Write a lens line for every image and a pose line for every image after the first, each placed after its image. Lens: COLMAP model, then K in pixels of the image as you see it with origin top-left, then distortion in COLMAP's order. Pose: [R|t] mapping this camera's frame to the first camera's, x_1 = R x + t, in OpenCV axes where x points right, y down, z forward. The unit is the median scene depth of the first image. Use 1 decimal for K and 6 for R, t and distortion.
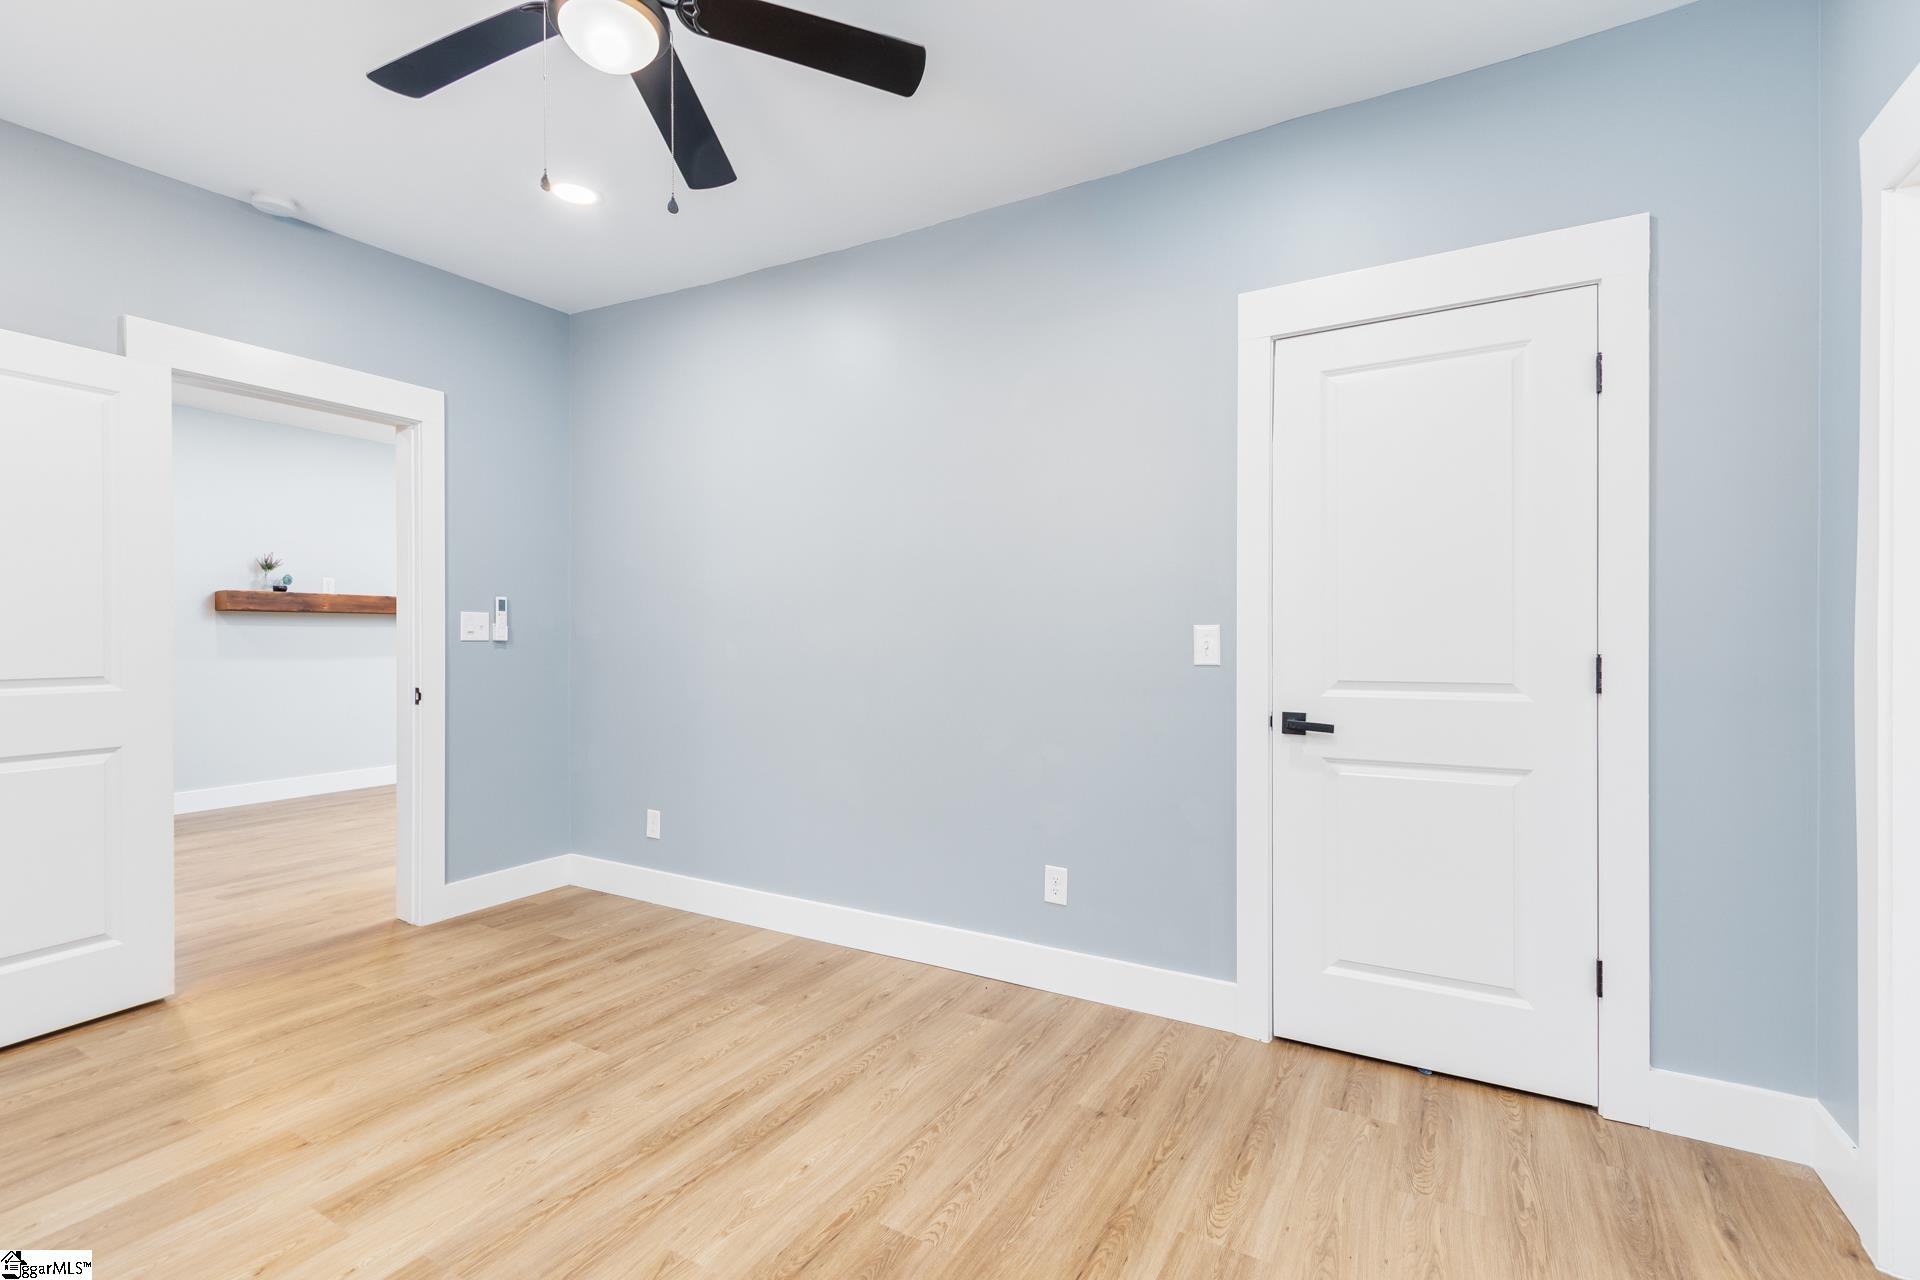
lens RADIAL K [[869.8, 0, 923.0], [0, 869.8, 632.0], [0, 0, 1]] dist [0.002709, -0.002298]
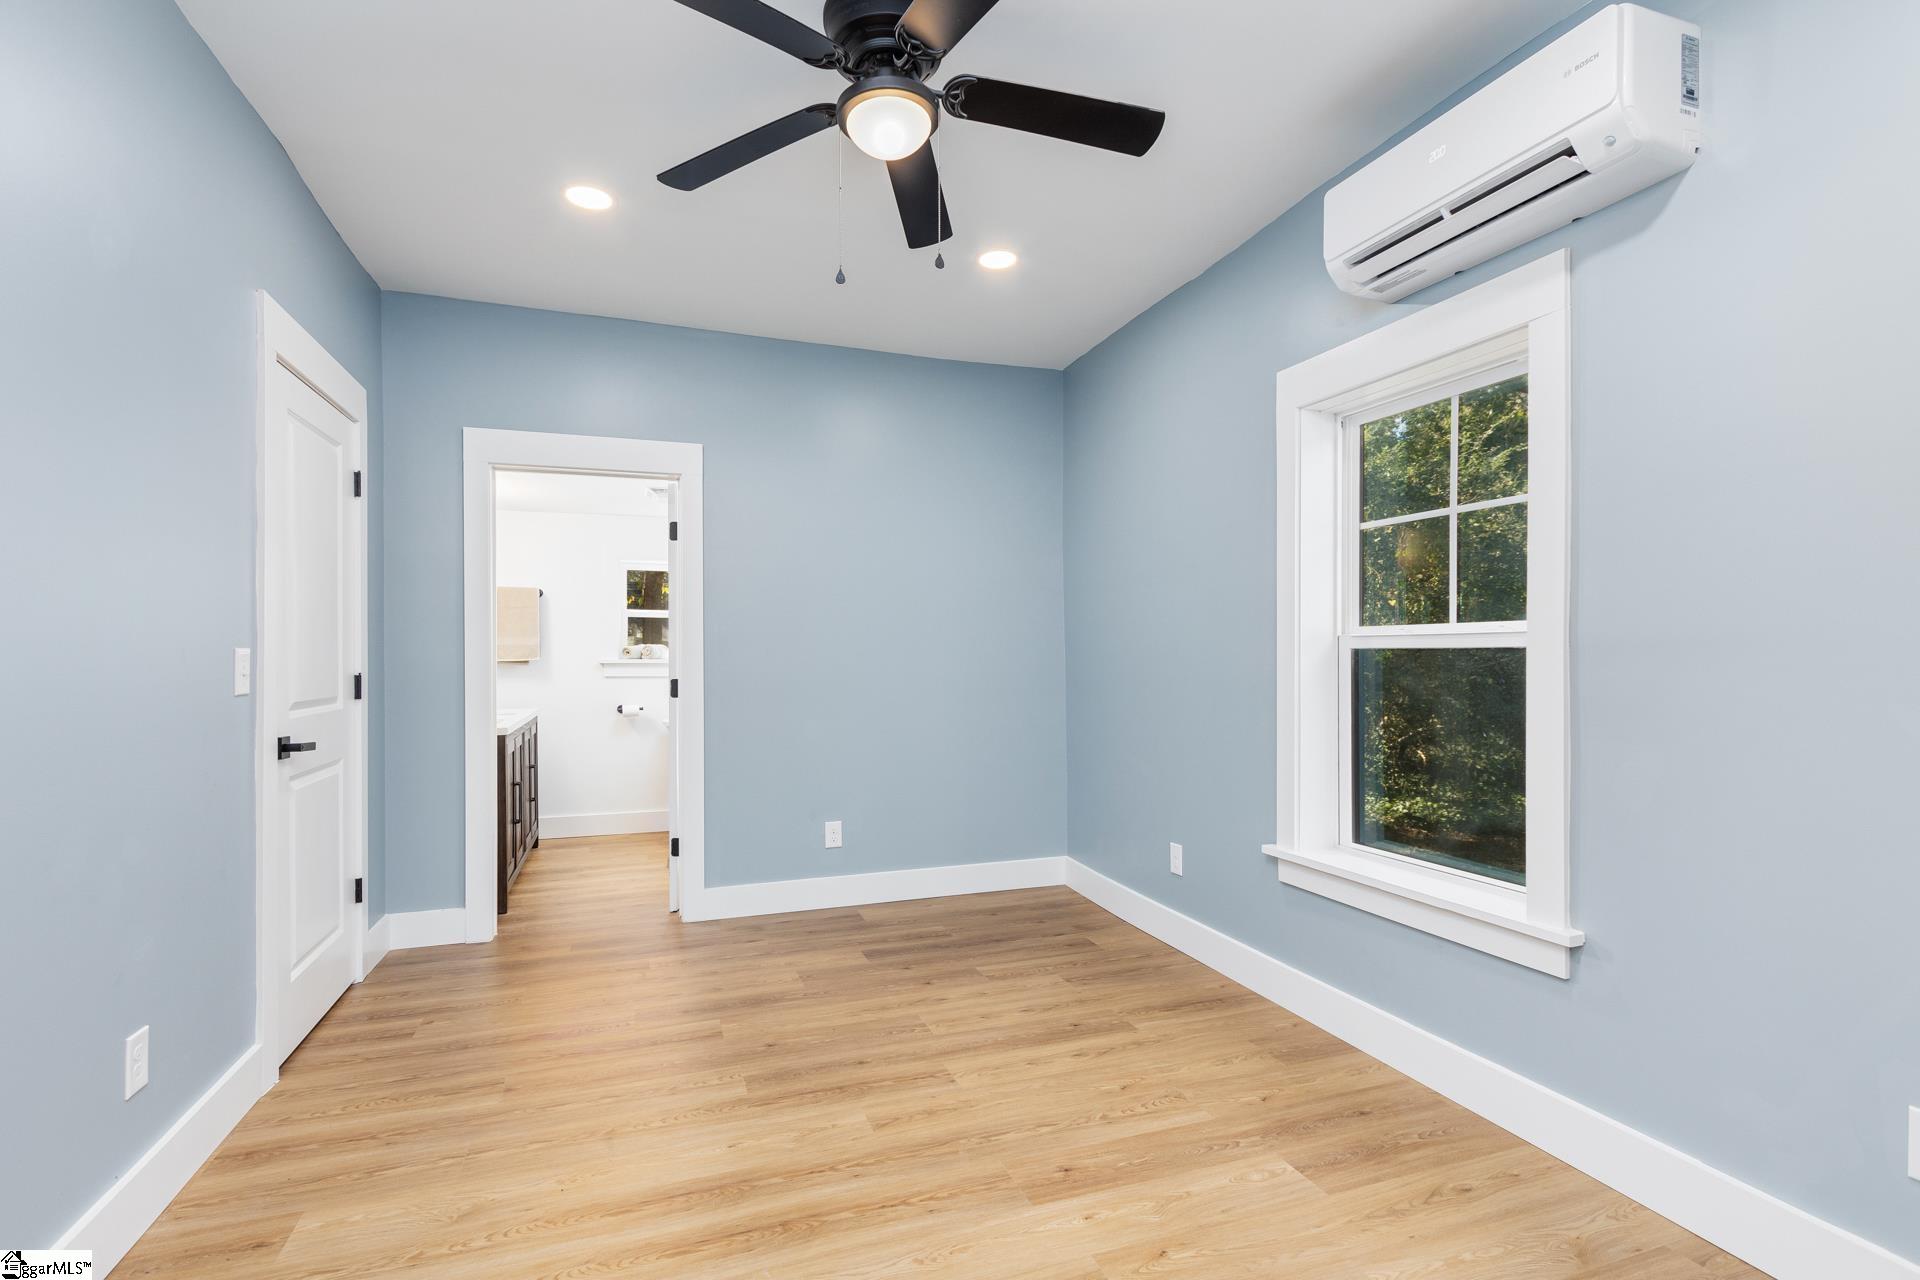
lens RADIAL K [[869.8, 0, 935.9], [0, 869.8, 656.3], [0, 0, 1]] dist [0.002709, -0.002298]
pose [[-0.767117, 0.001028, 0.641506, -0.777669], [0.000074, 0.999999, -0.001515, 0.001478], [-0.641507, -0.001115, -0.767116, 1.259398]]
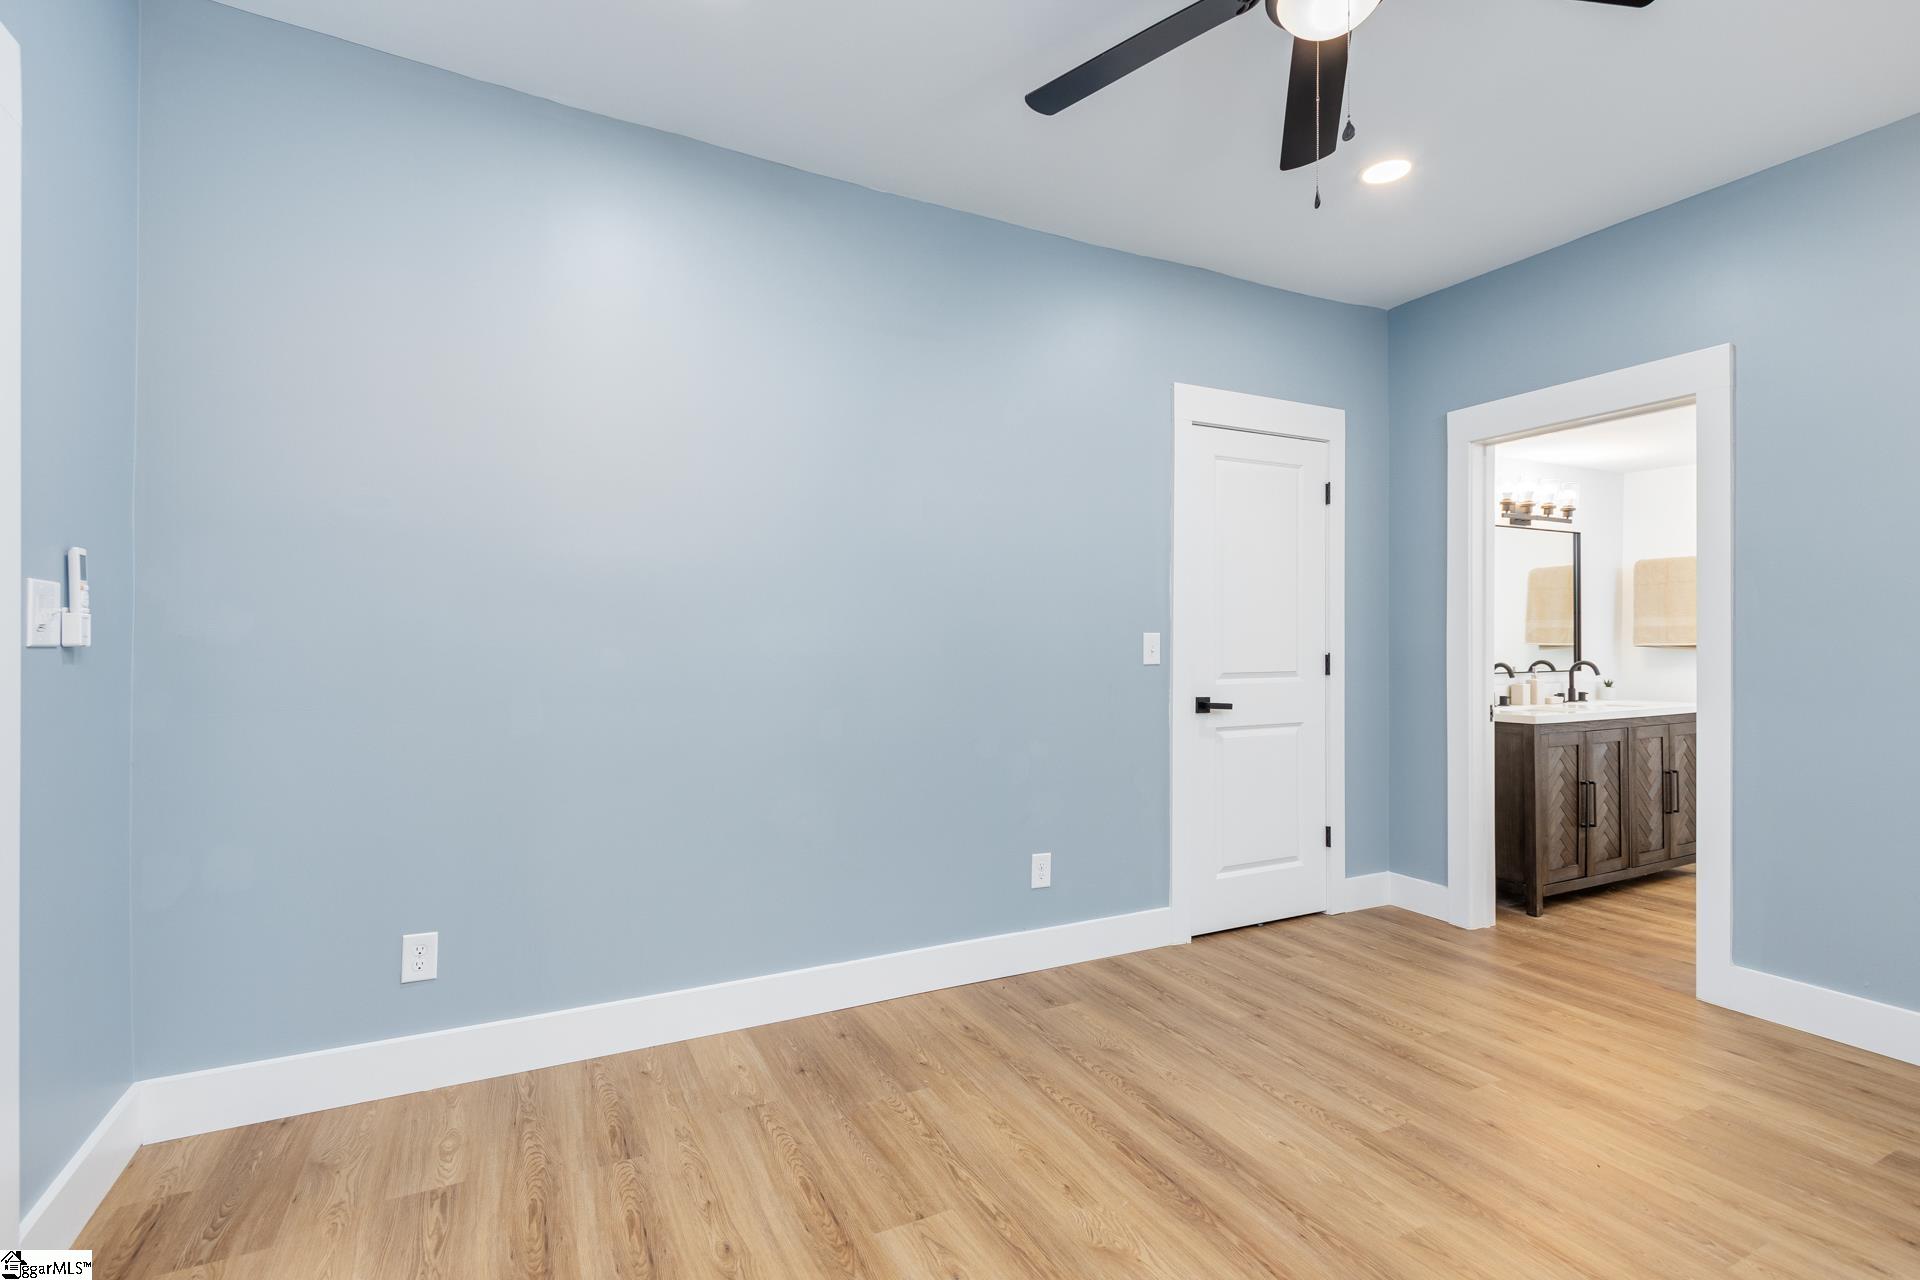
lens RADIAL K [[869.8, 0, 941.6], [0, 869.8, 634.4], [0, 0, 1]] dist [0.002709, -0.002298]
pose [[0.547678, 0.009788, 0.836632, -0.940886], [-0.002453, 0.999946, -0.010092, 0.007648], [-0.836685, 0.003475, 0.547673, 0.575987]]
